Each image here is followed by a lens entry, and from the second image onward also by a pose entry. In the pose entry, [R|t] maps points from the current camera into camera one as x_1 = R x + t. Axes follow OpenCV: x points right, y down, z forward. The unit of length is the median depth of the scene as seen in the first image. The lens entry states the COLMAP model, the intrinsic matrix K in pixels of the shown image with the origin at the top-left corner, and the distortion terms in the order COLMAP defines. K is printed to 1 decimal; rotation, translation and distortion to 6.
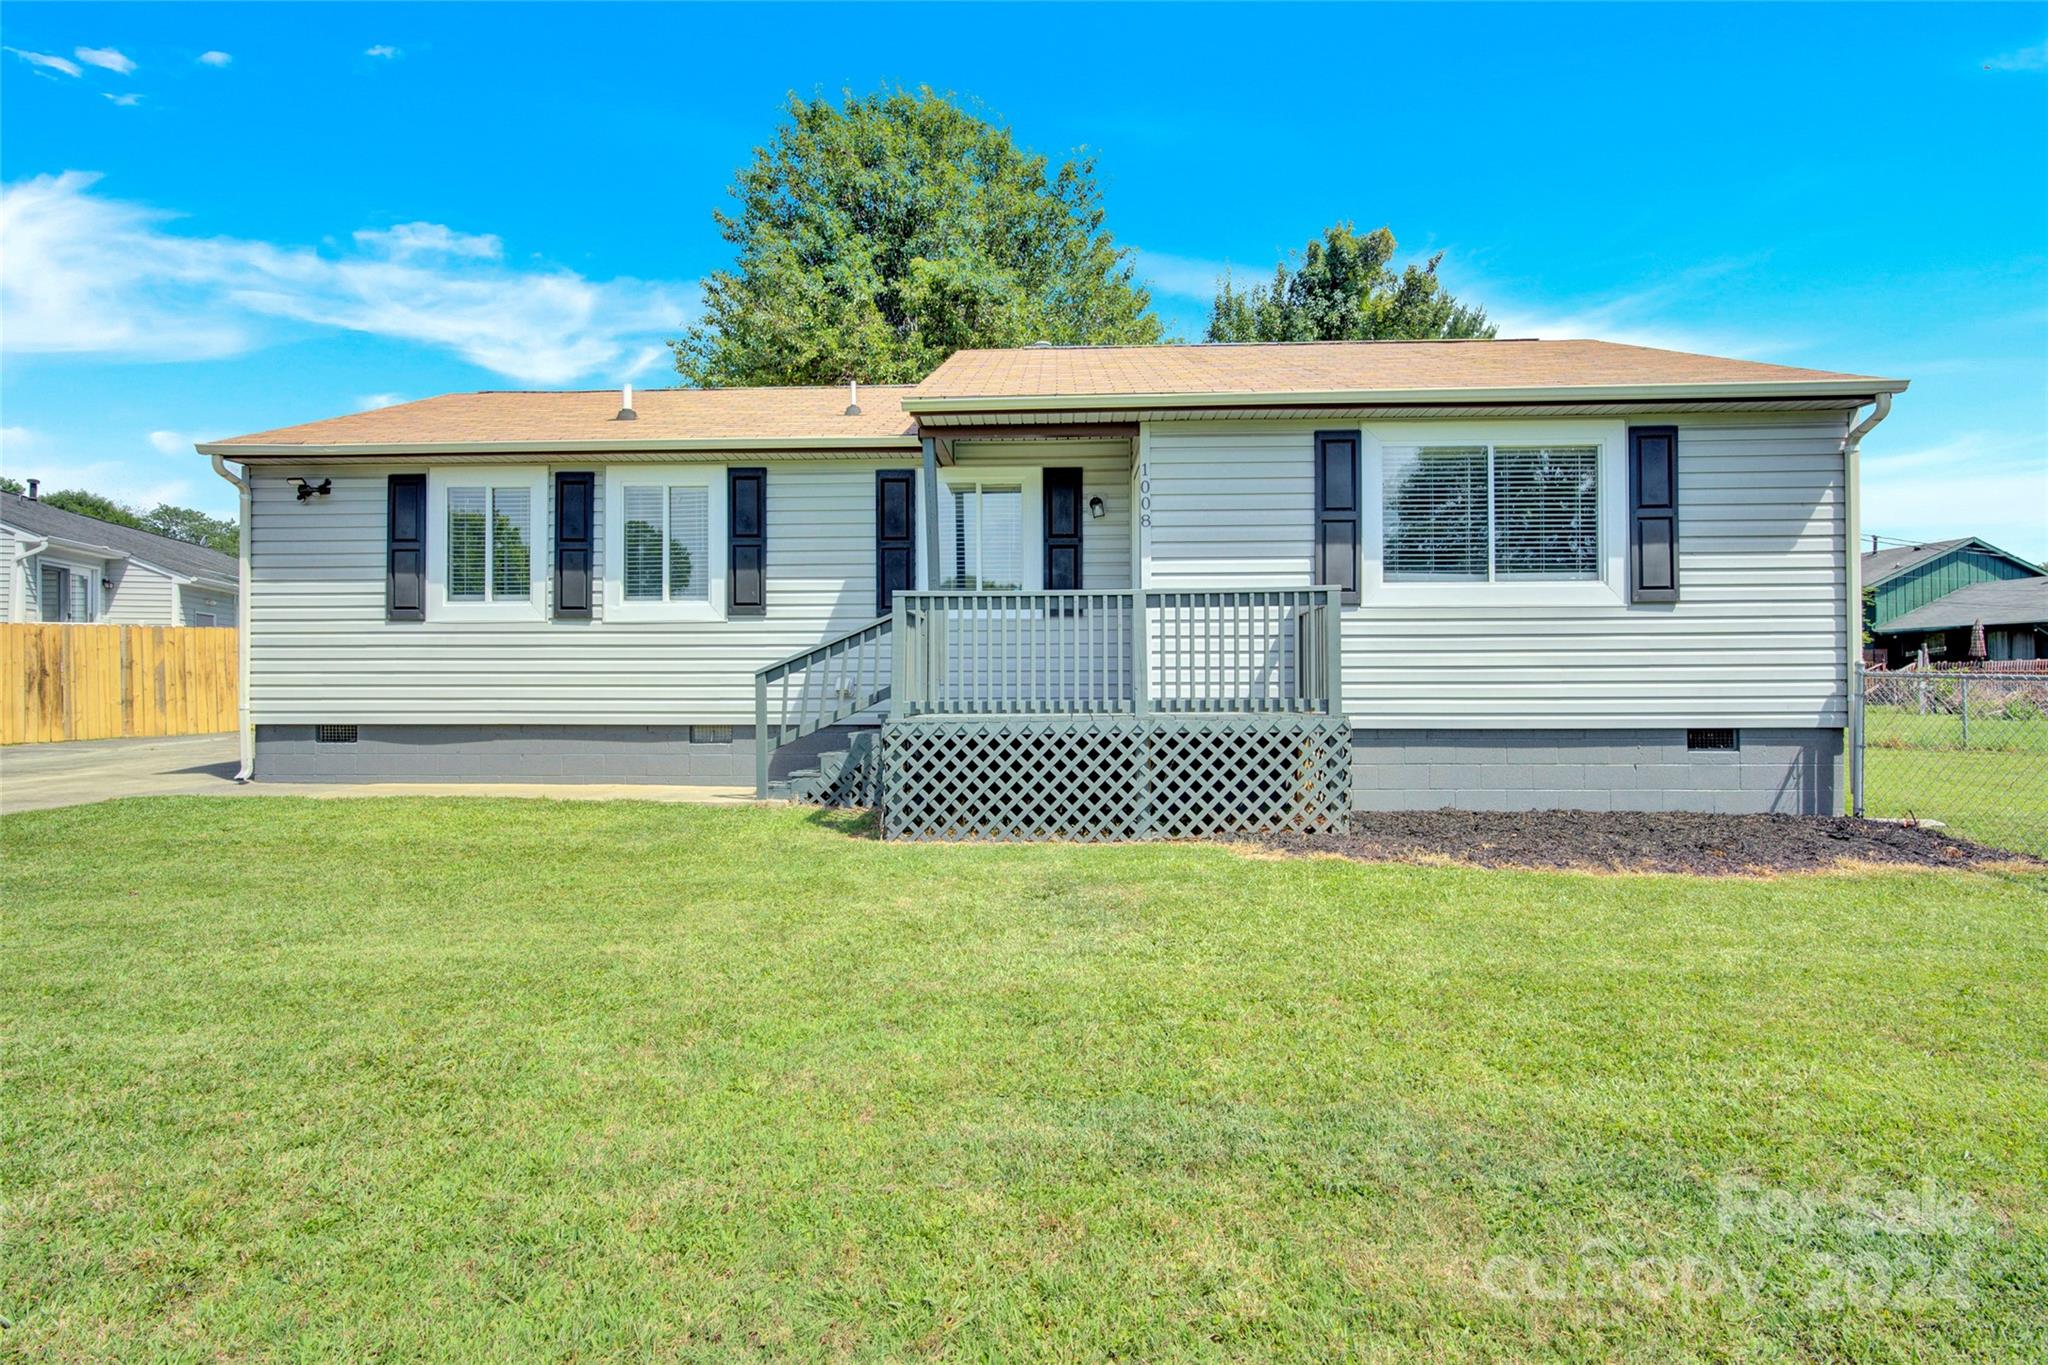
lens RADIAL K [[1008.1, 0, 1024.0], [0, 1008.1, 682.5], [0, 0, 1]] dist [-0.003340, -0.000559]
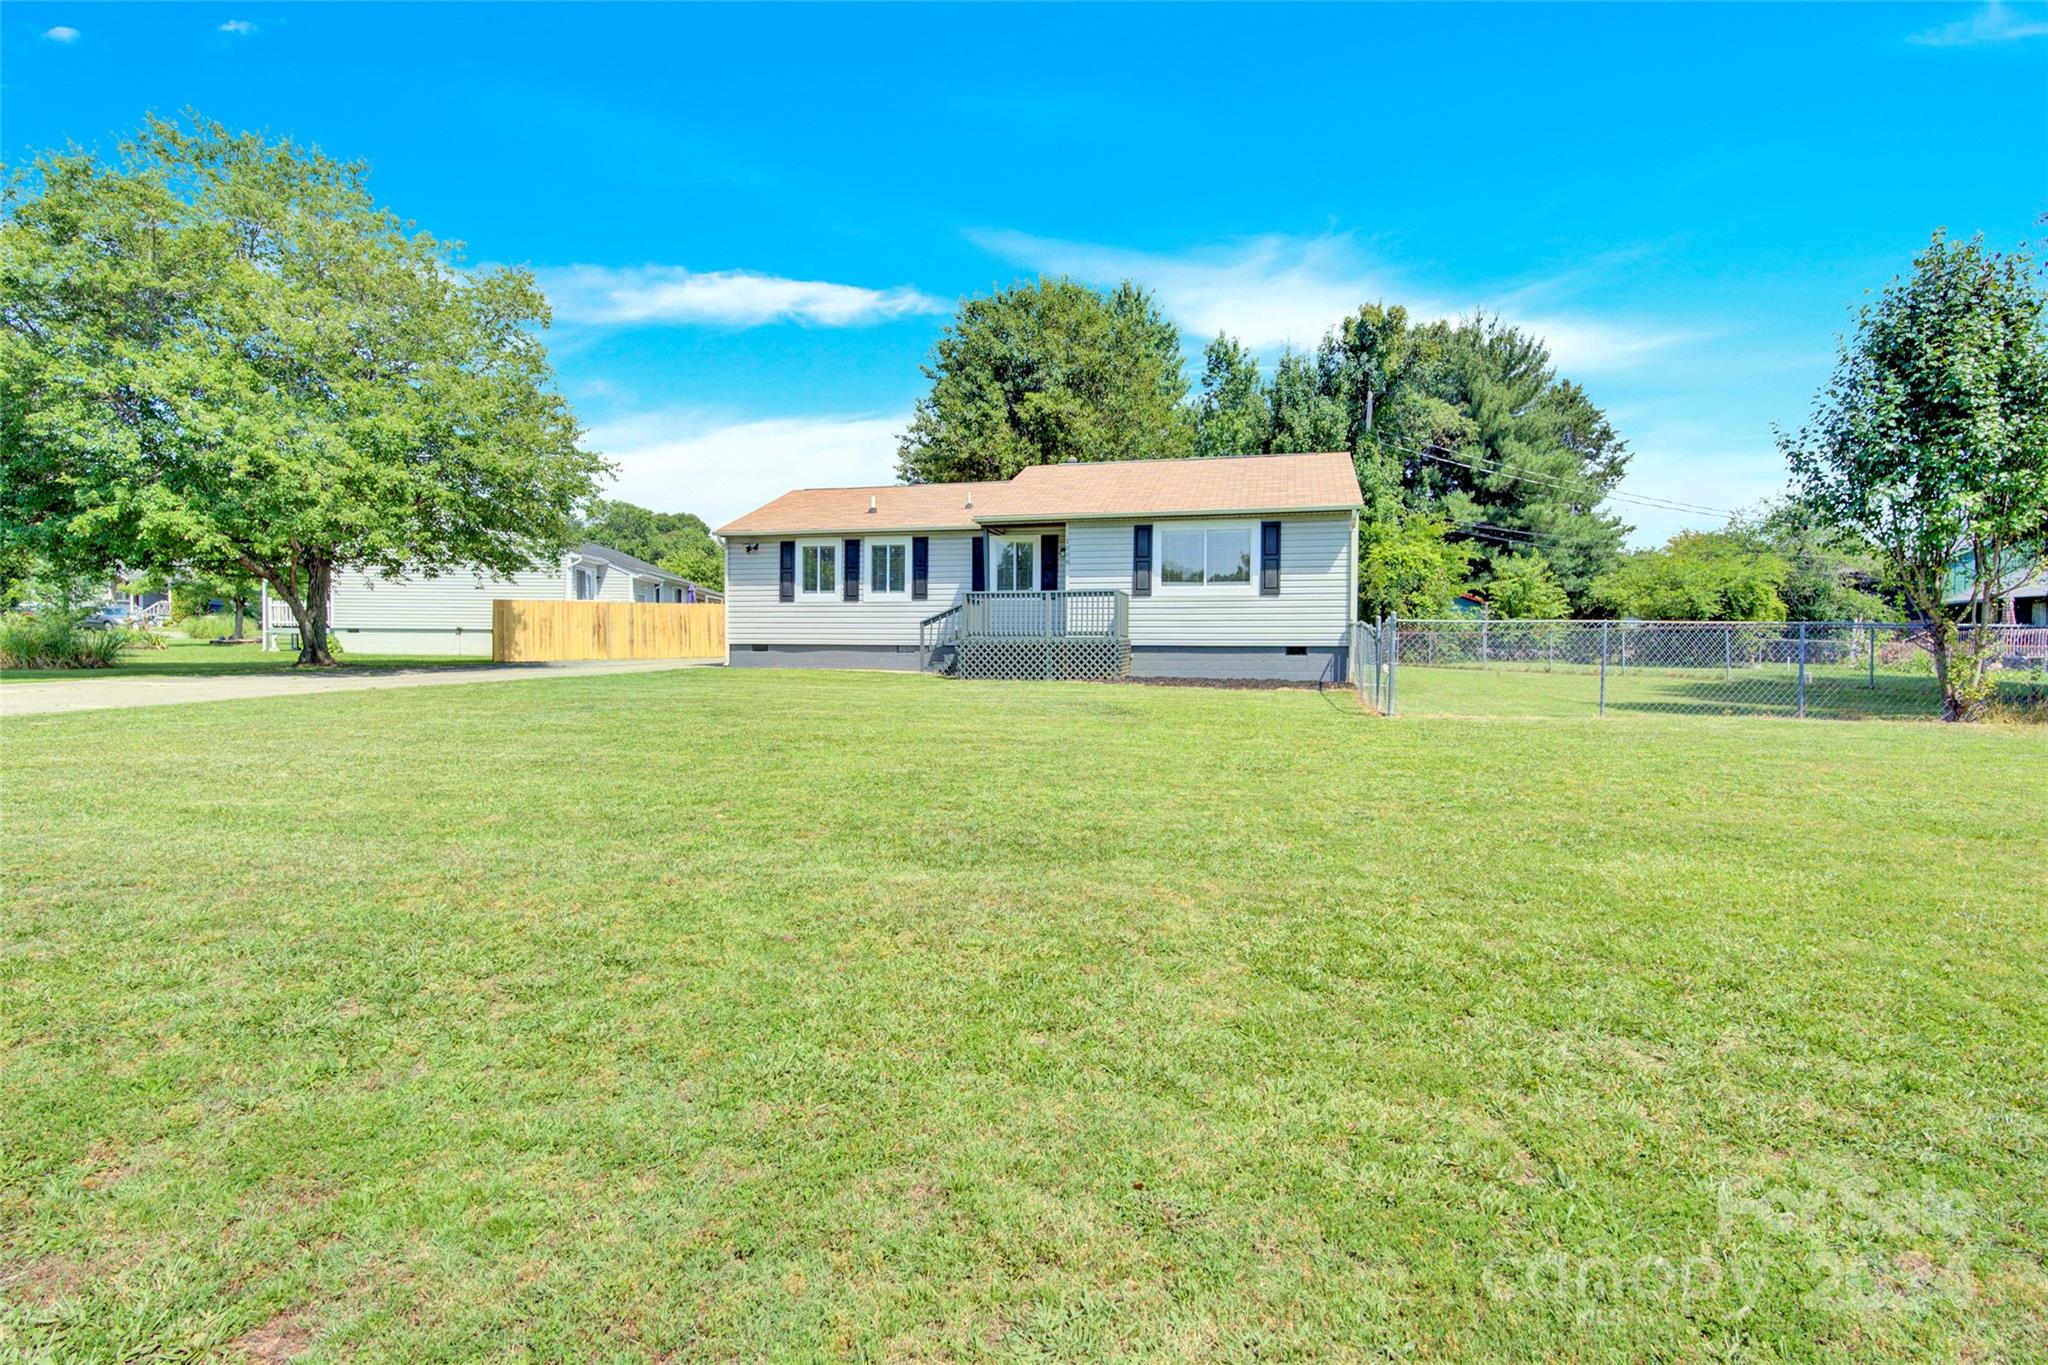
lens RADIAL K [[1005.3, 0, 1019.0], [0, 1005.3, 686.6], [0, 0, 1]] dist [-0.000985, 0.000637]
pose [[0.973922, 0.017865, -0.226177, 0.502024], [-0.010535, 0.999381, 0.033573, 0.058625], [0.226637, -0.030315, 0.973507, -1.286436]]
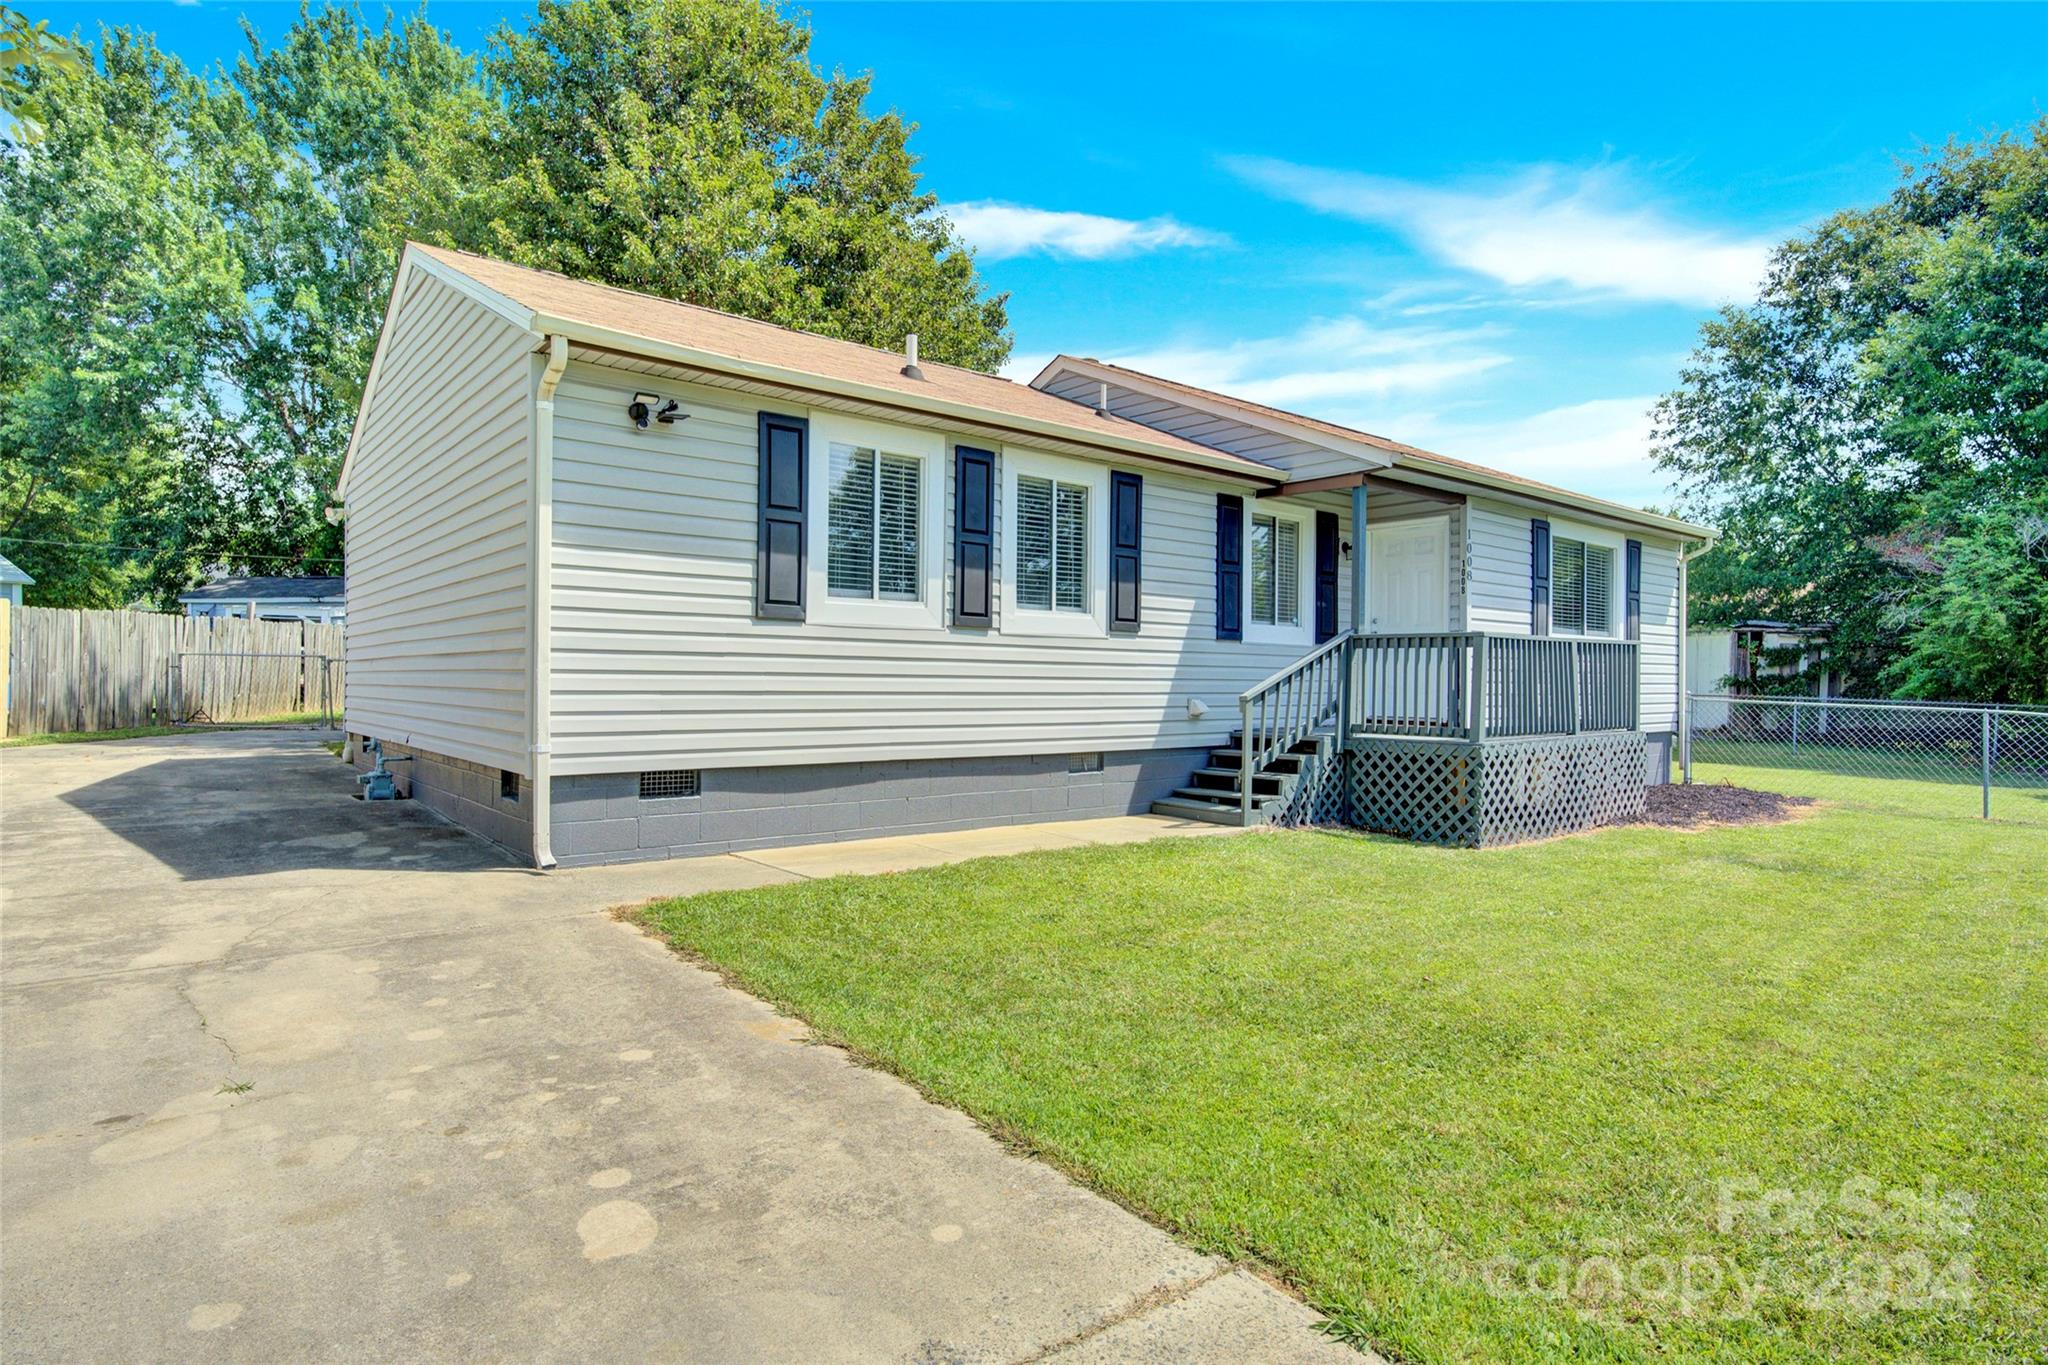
lens RADIAL K [[1108.4, 0, 1024.0], [0, 1108.4, 682.5], [0, 0, 1]] dist [-0.003347, -0.000228]
pose [[0.739523, 0.007597, 0.673088, -1.045615], [-0.013149, 0.999909, 0.003161, -0.022765], [-0.673003, -0.011188, 0.739555, 0.312821]]
